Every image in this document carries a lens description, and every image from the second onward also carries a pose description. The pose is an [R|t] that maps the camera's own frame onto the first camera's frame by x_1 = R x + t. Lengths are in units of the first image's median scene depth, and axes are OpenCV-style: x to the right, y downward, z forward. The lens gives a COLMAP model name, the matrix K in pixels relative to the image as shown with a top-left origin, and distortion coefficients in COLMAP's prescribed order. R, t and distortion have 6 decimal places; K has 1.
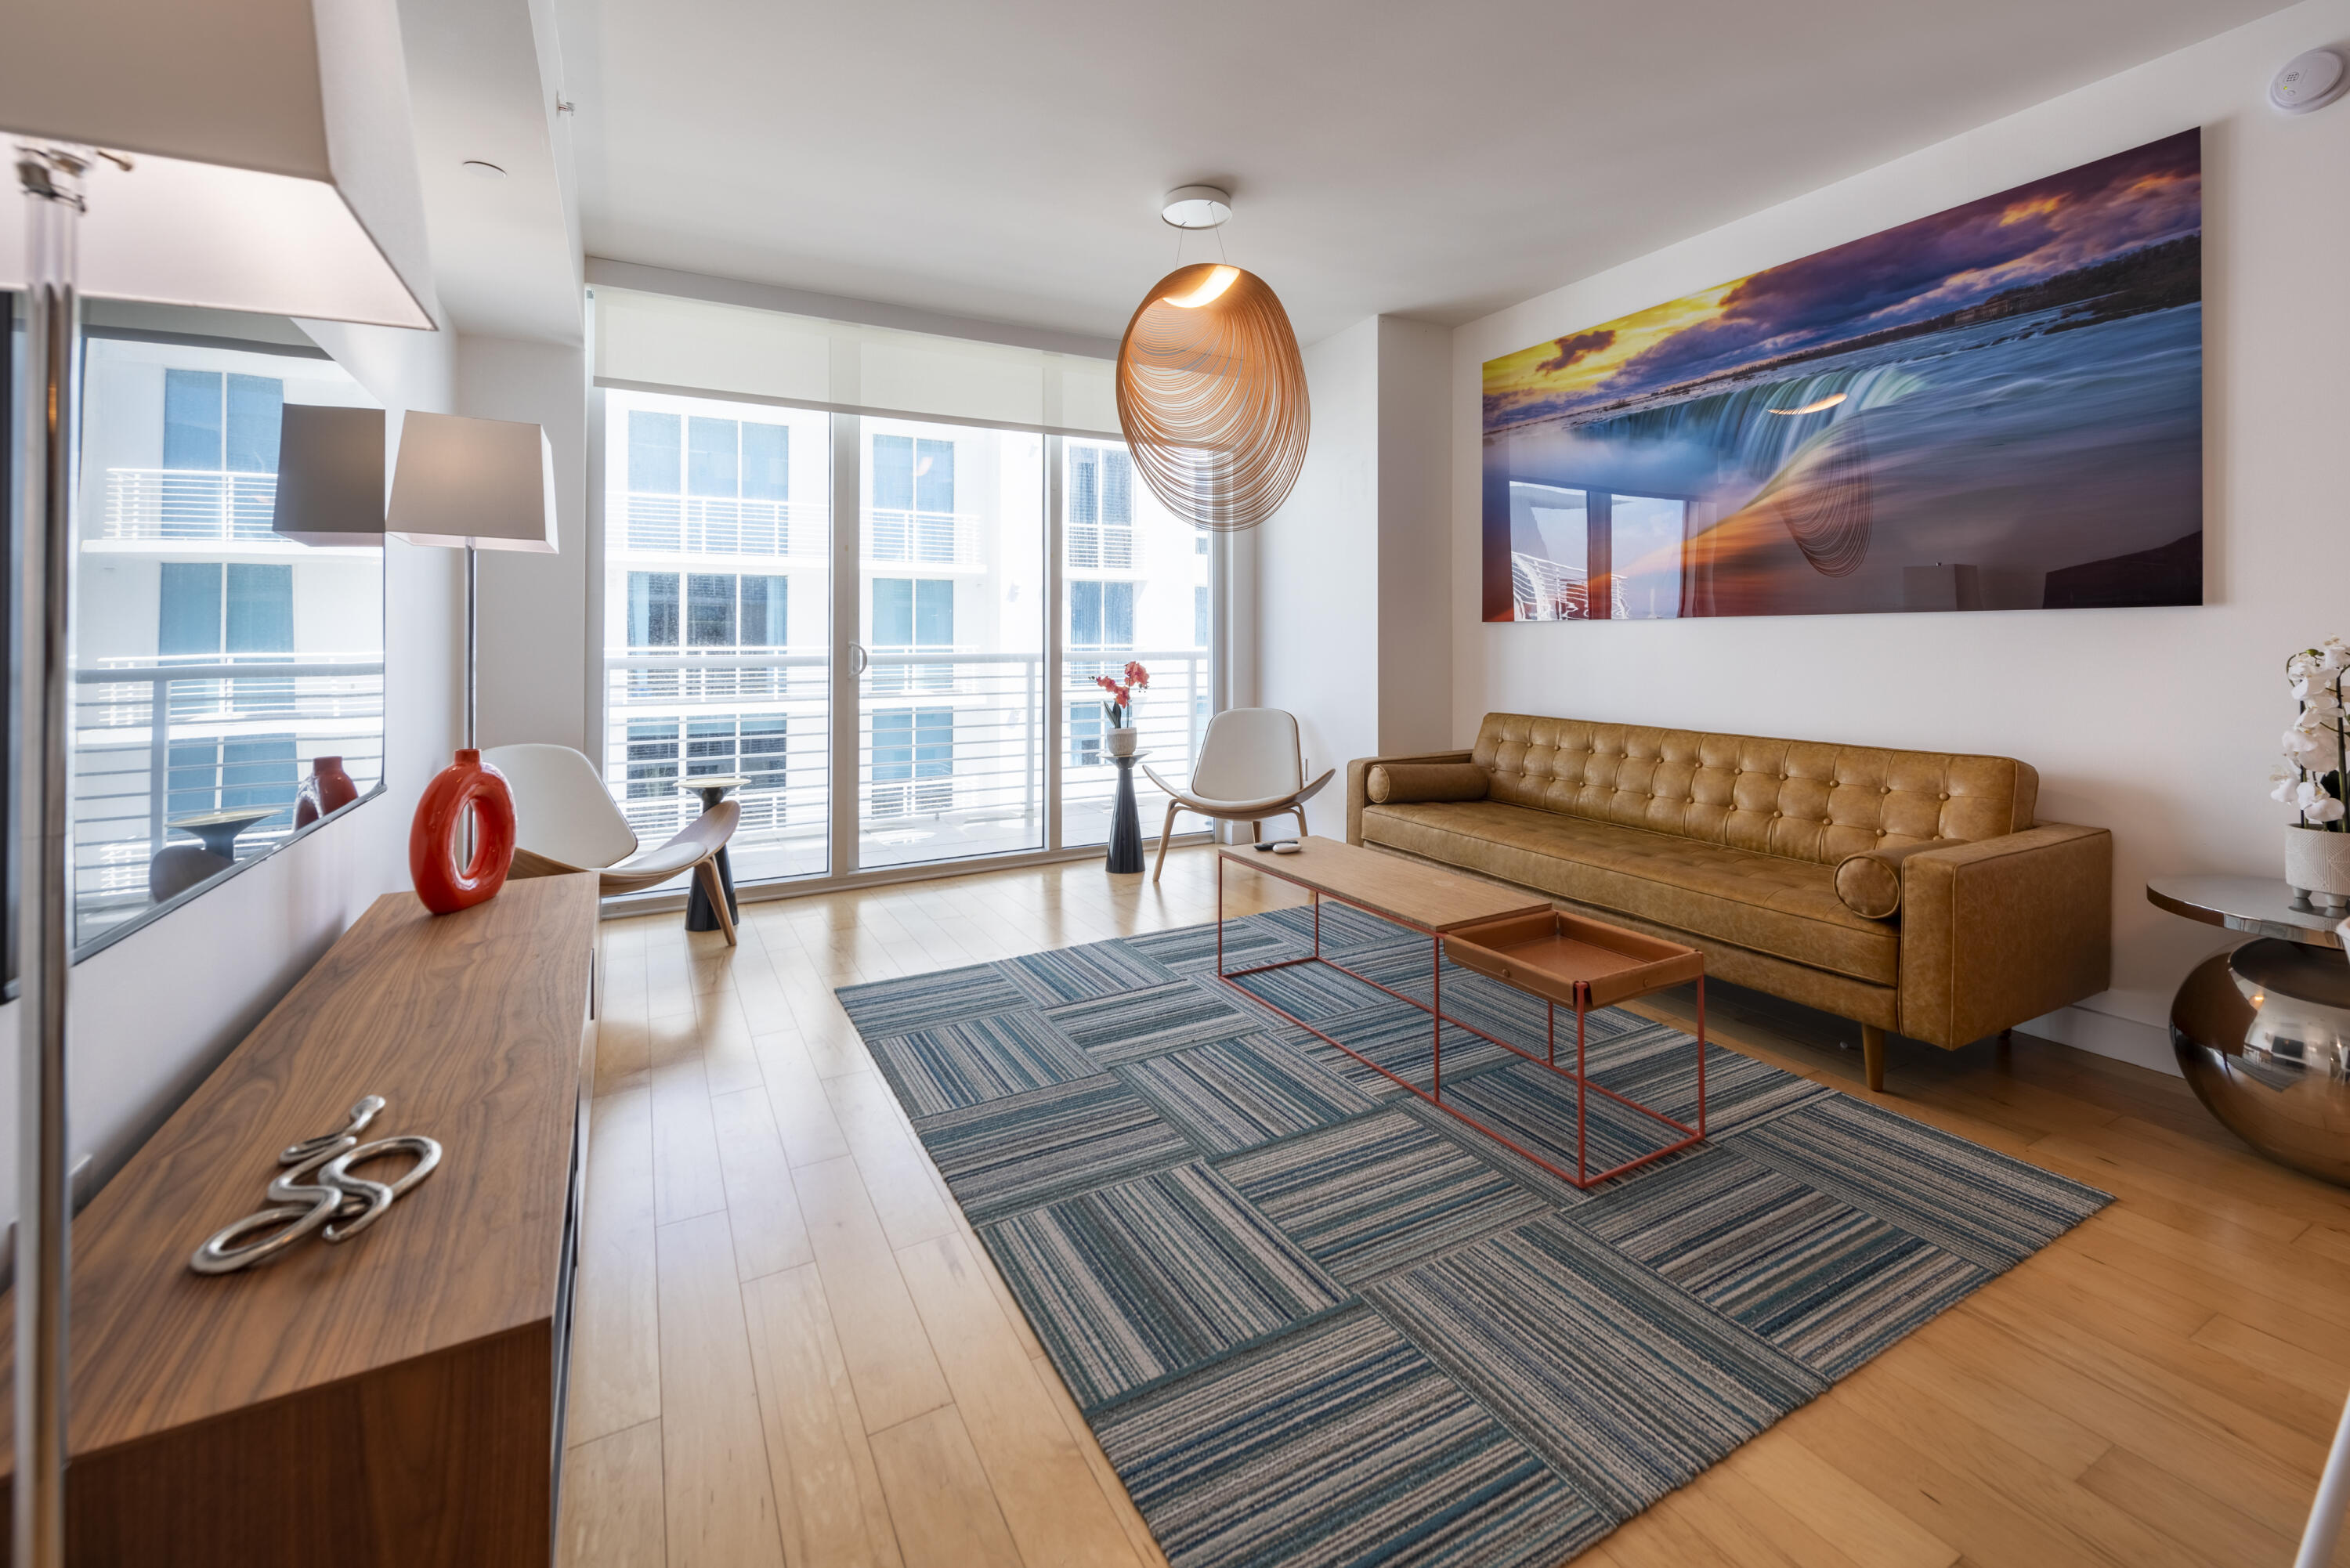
lens RADIAL K [[1009.6, 0, 1182.4], [0, 1009.6, 597.8], [0, 0, 1]] dist [0.011852, -0.000207]
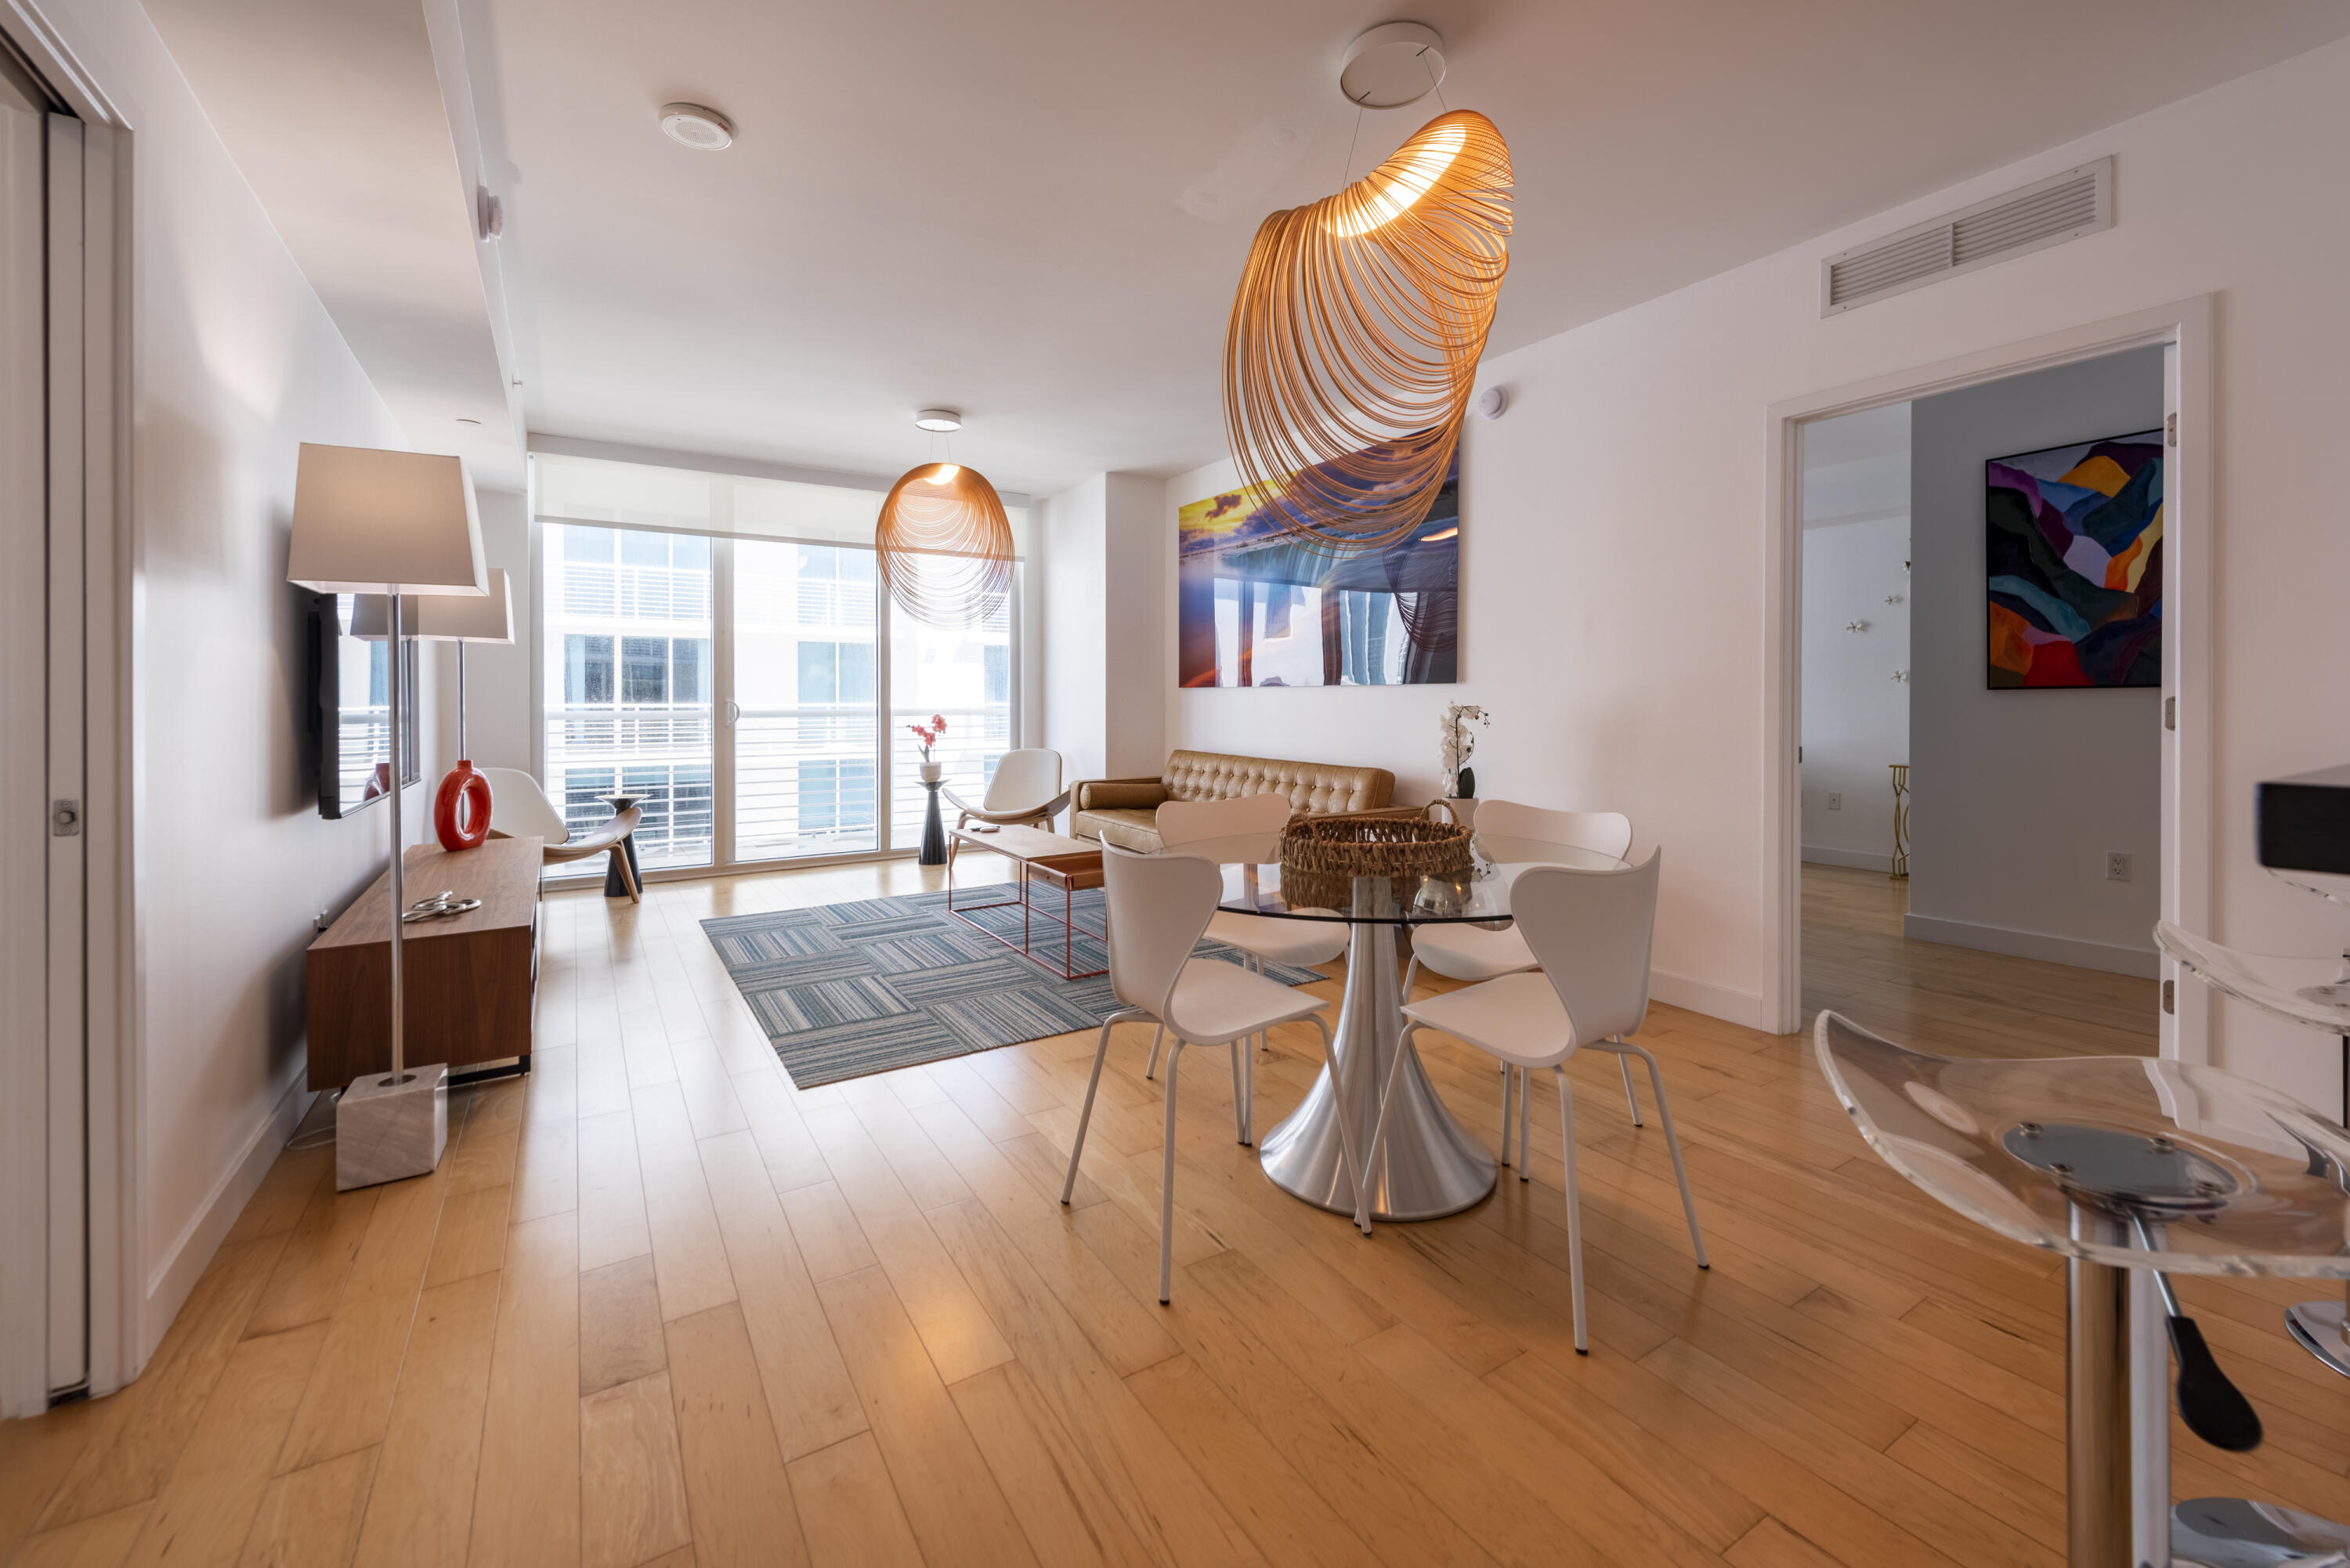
lens RADIAL K [[963.3, 0, 1181.3], [0, 963.3, 683.7], [0, 0, 1]] dist [0.011520, -0.005276]
pose [[0.997838, 0.004431, 0.065567, 0.282453], [-0.006120, 0.999654, 0.025582, -0.022648], [-0.065431, -0.025928, 0.997520, -0.499443]]
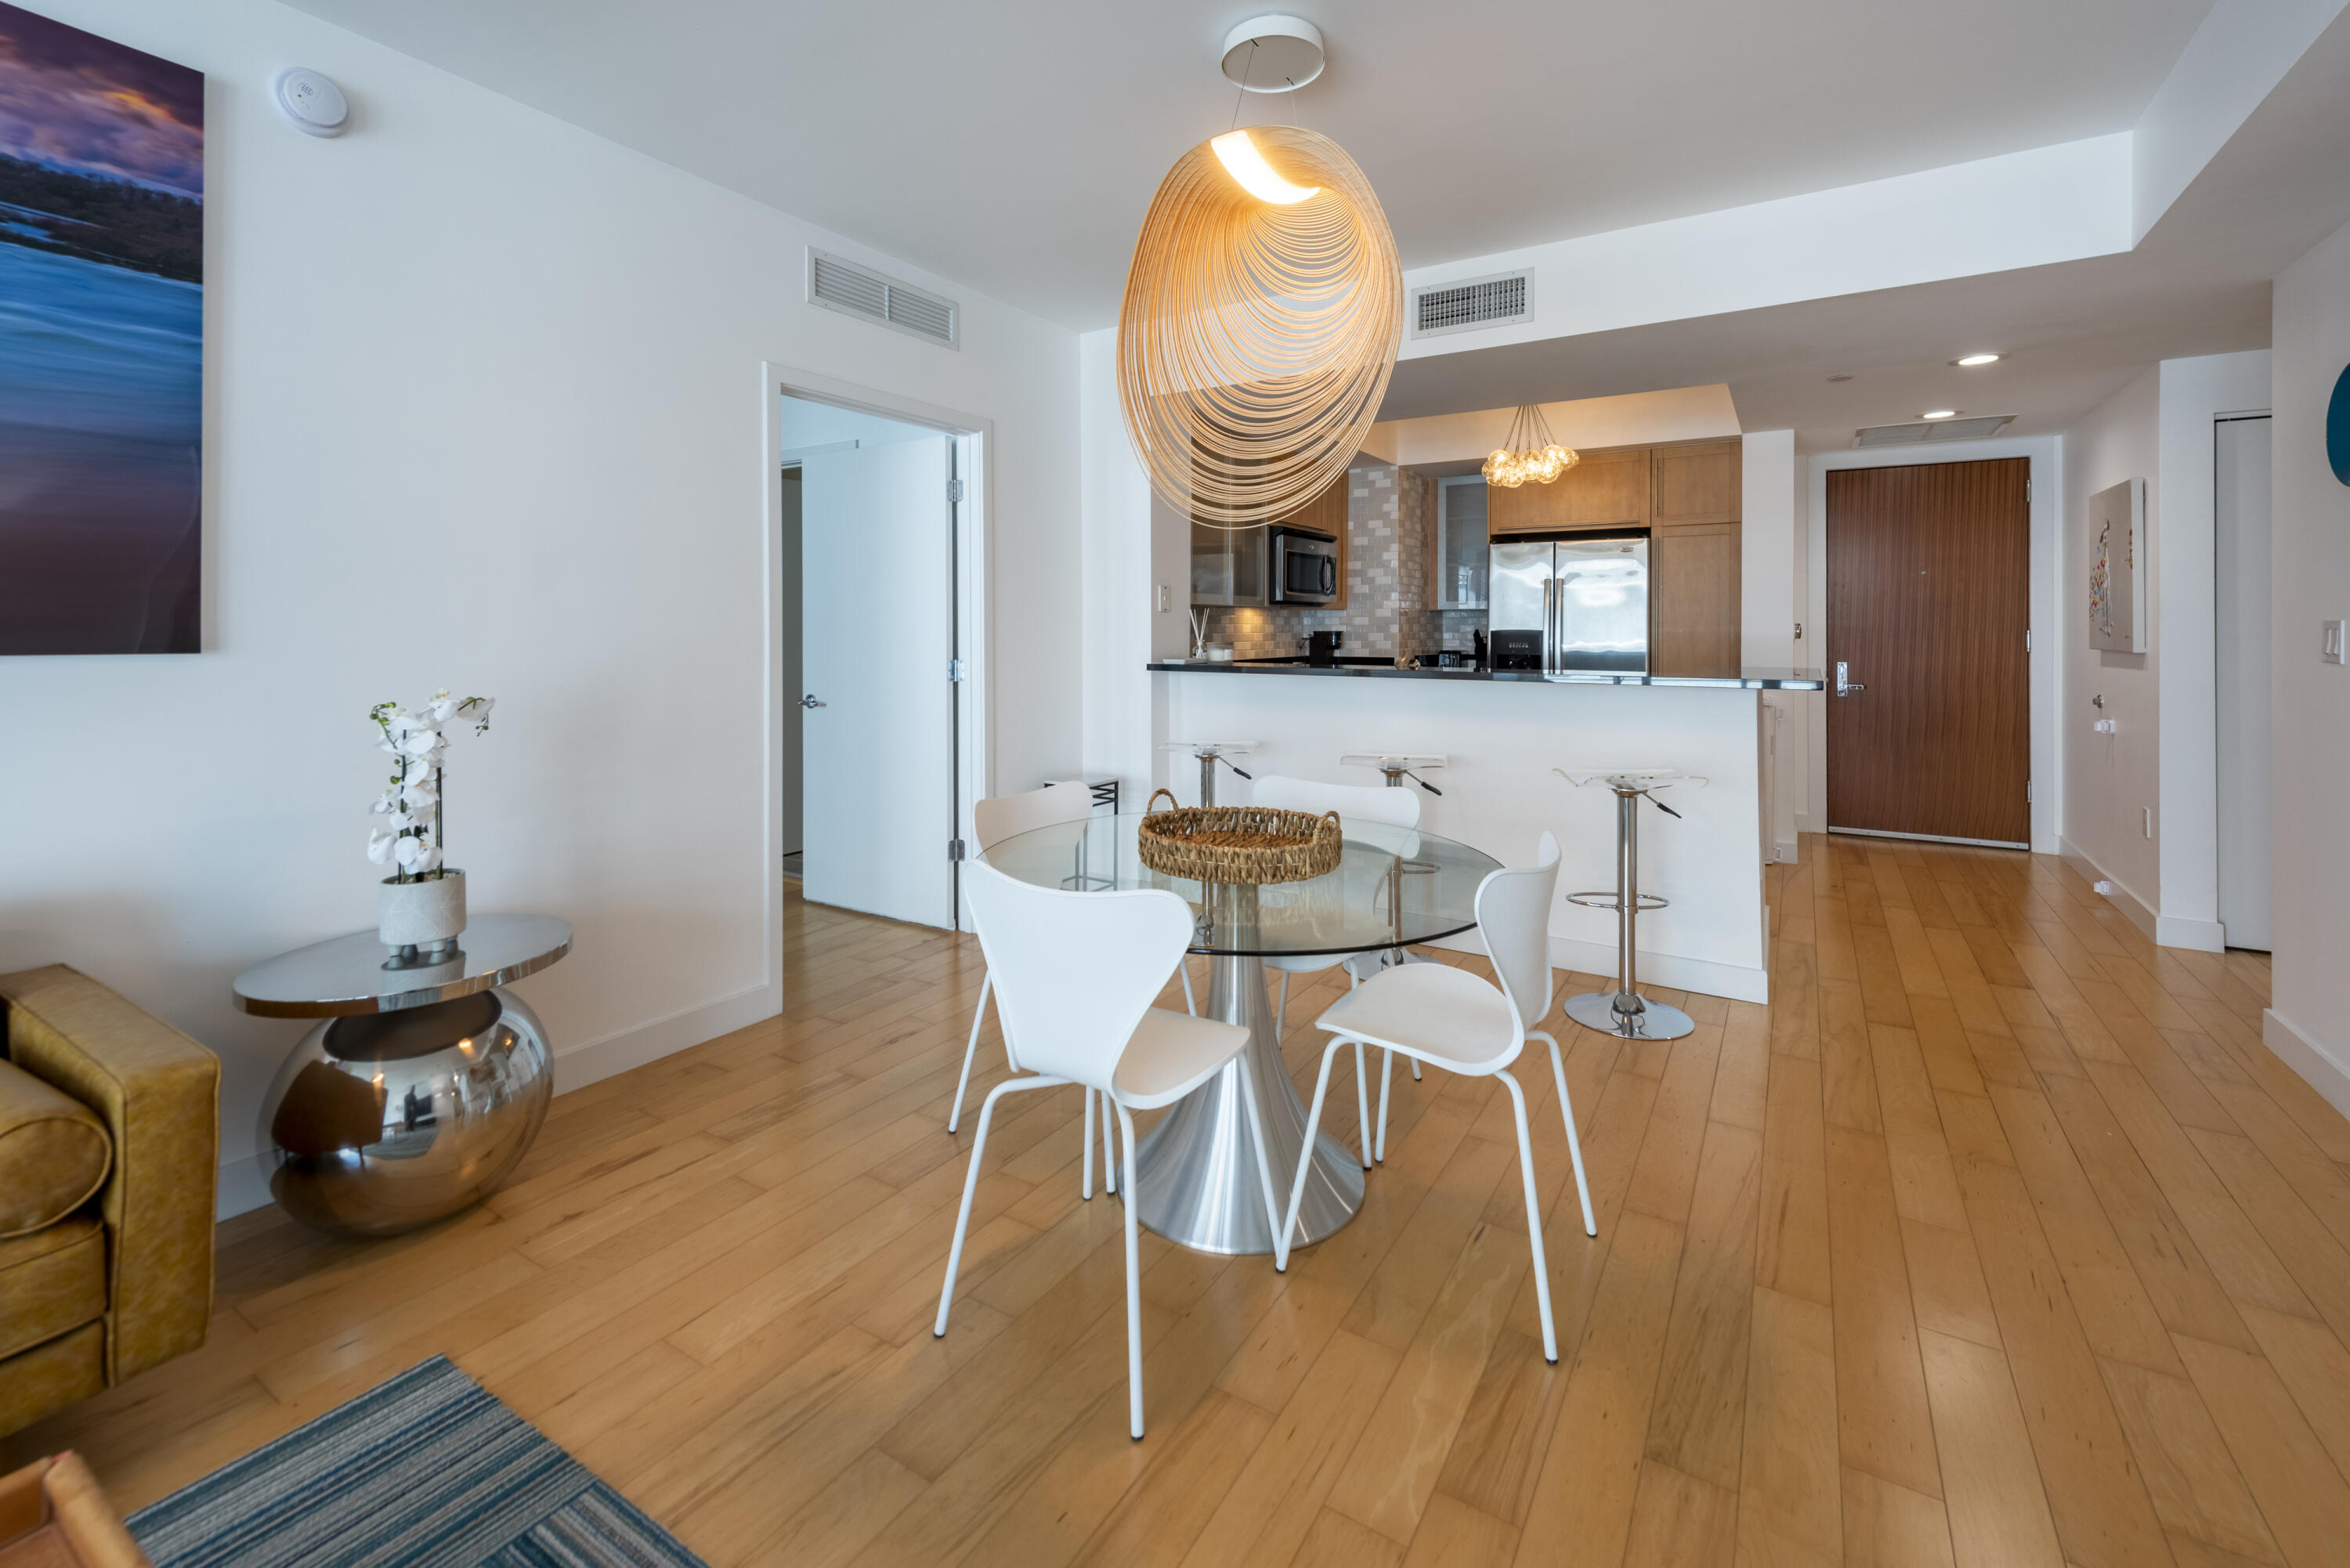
lens RADIAL K [[963.3, 0, 1193.7], [0, 963.3, 632.5], [0, 0, 1]] dist [0.011520, -0.005276]
pose [[-0.488638, 0.008031, 0.872450, -0.054347], [-0.034319, 0.999007, -0.028418, -0.008902], [-0.871811, -0.043828, -0.487877, 0.446491]]
